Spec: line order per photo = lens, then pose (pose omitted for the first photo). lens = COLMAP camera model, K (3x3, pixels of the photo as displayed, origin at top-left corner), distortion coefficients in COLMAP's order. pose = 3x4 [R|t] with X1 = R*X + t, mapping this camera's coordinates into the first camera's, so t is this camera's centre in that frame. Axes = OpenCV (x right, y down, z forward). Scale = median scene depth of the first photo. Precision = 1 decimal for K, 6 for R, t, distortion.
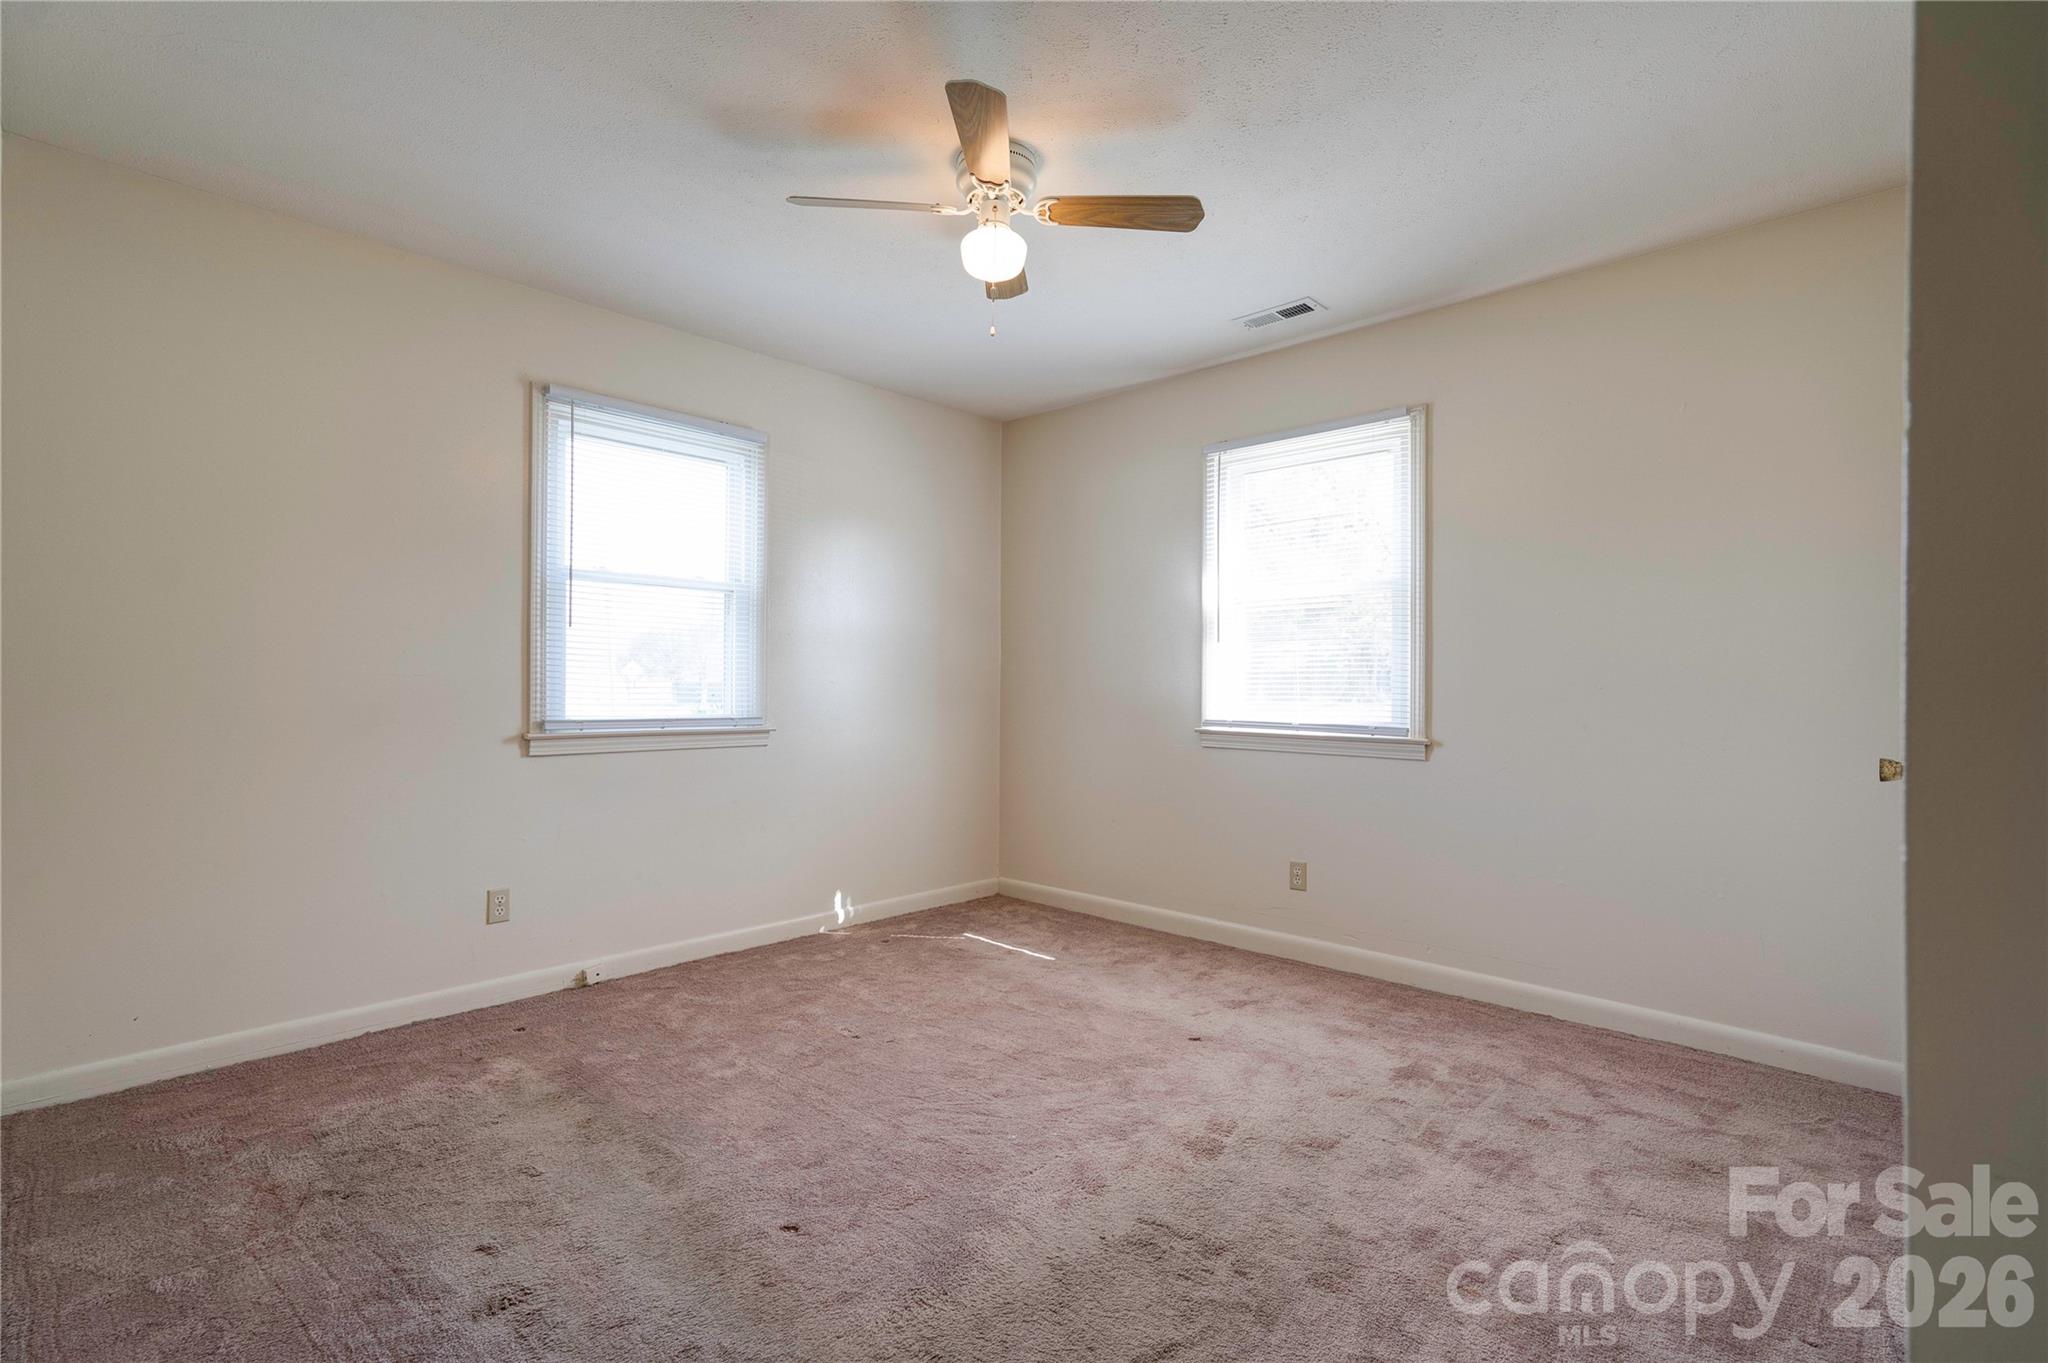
lens RADIAL K [[924.7, 0, 1015.7], [0, 924.7, 681.3], [0, 0, 1]] dist [-0.001358, 0.009365]
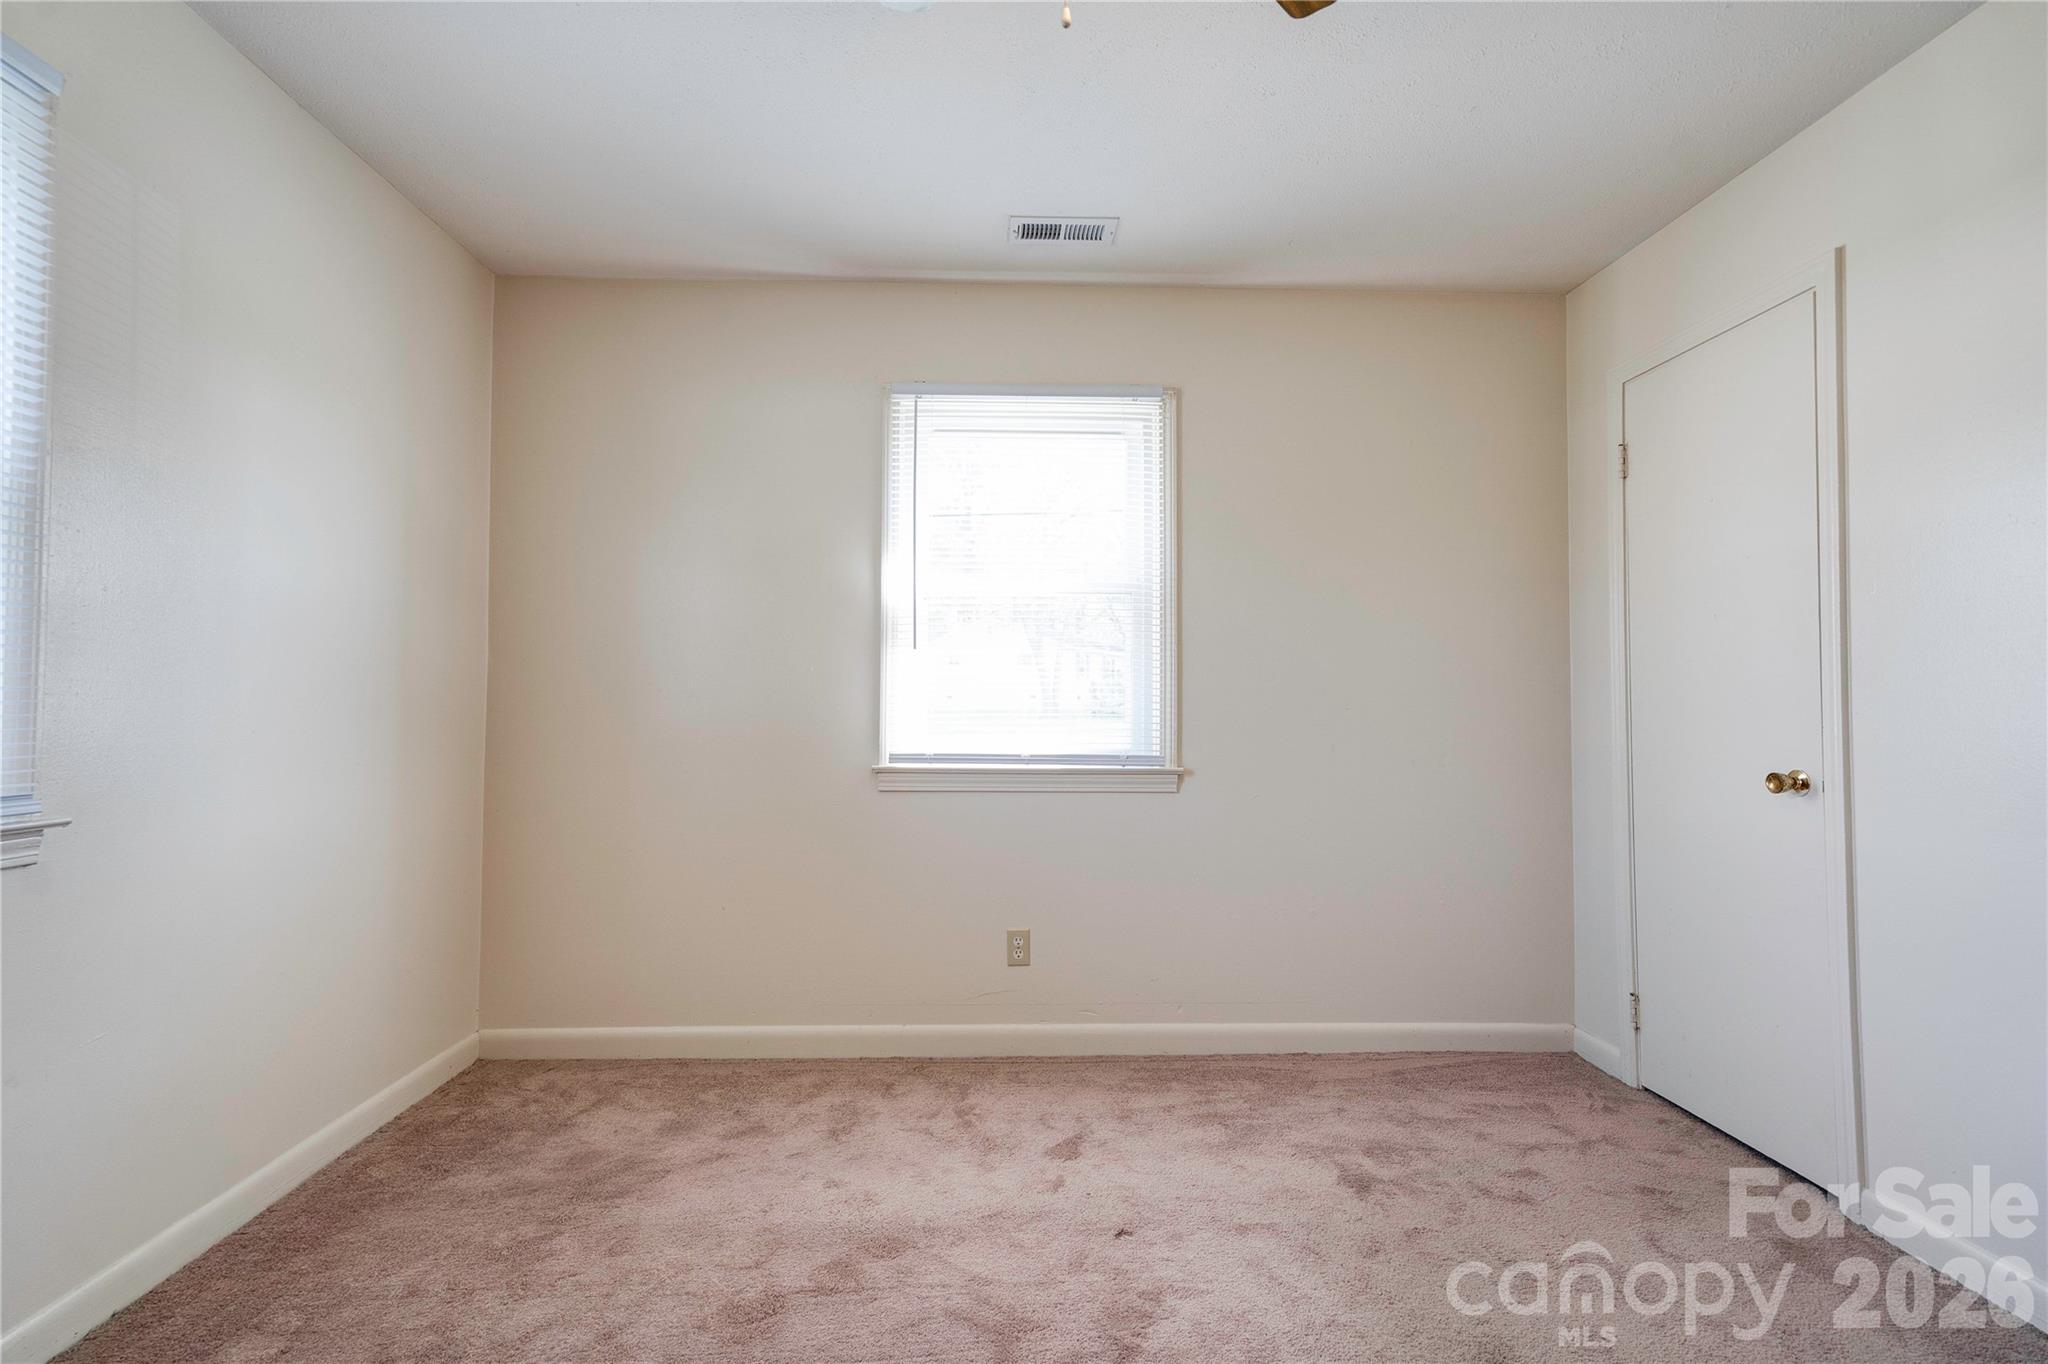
lens RADIAL K [[938.8, 0, 1011.1], [0, 938.8, 680.7], [0, 0, 1]] dist [-0.001780, 0.009376]
pose [[0.708986, 0.013912, 0.705086, -0.303165], [-0.001359, 0.999831, -0.018360, -0.003426], [-0.705222, 0.012059, 0.708884, 0.488011]]
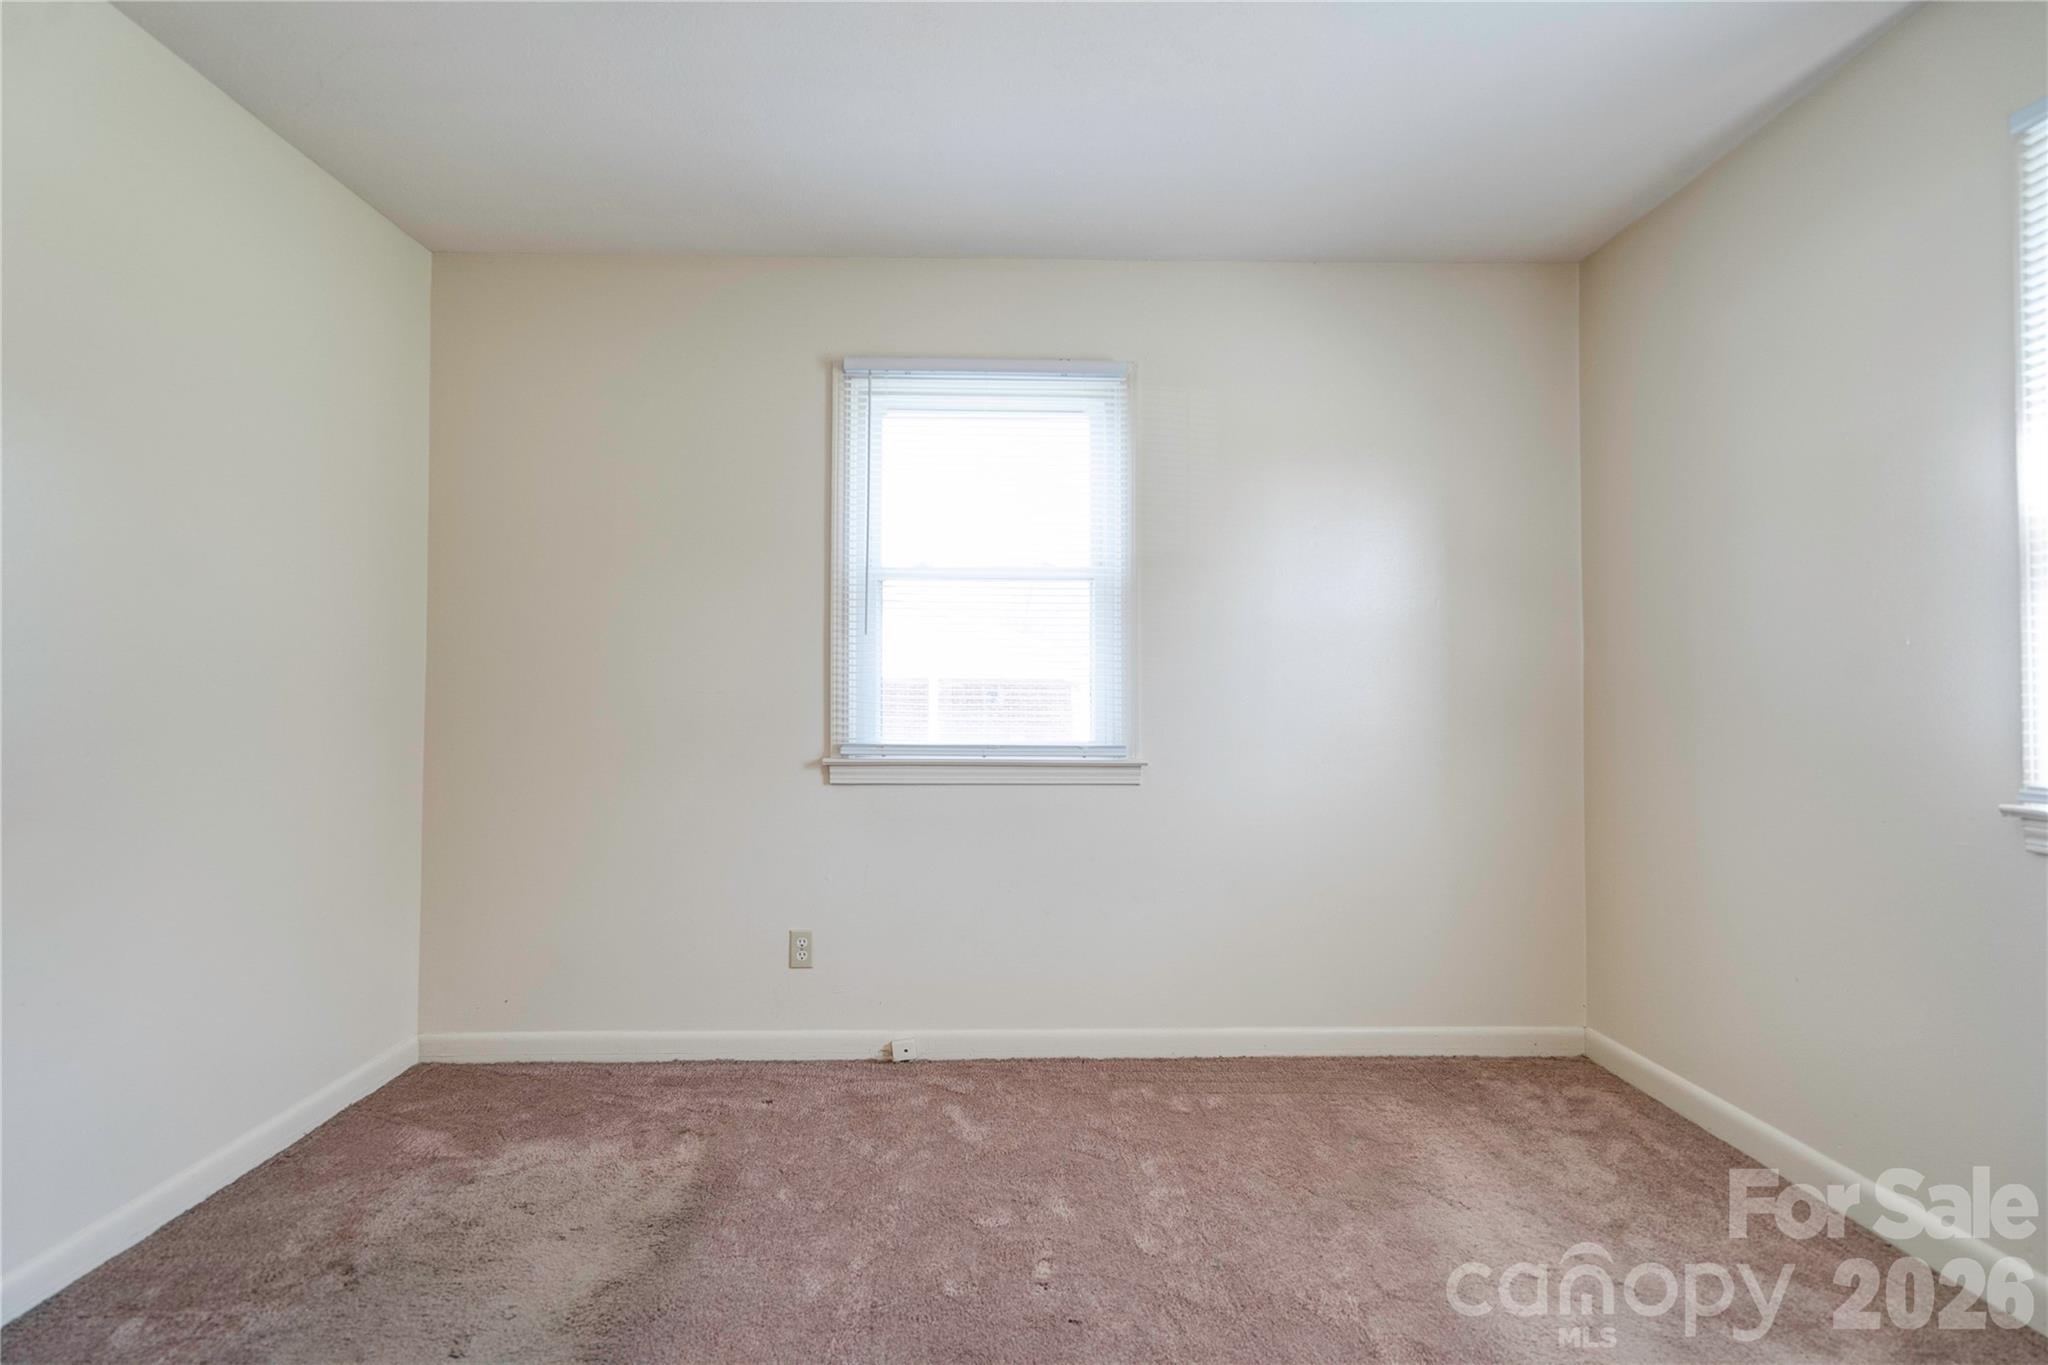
lens RADIAL K [[938.8, 0, 1011.1], [0, 938.8, 681.2], [0, 0, 1]] dist [-0.001780, 0.009376]
pose [[0.709267, -0.016241, -0.704753, 0.217395], [0.005652, 0.999833, -0.017353, -0.000221], [0.704917, 0.008325, 0.709241, 0.468494]]
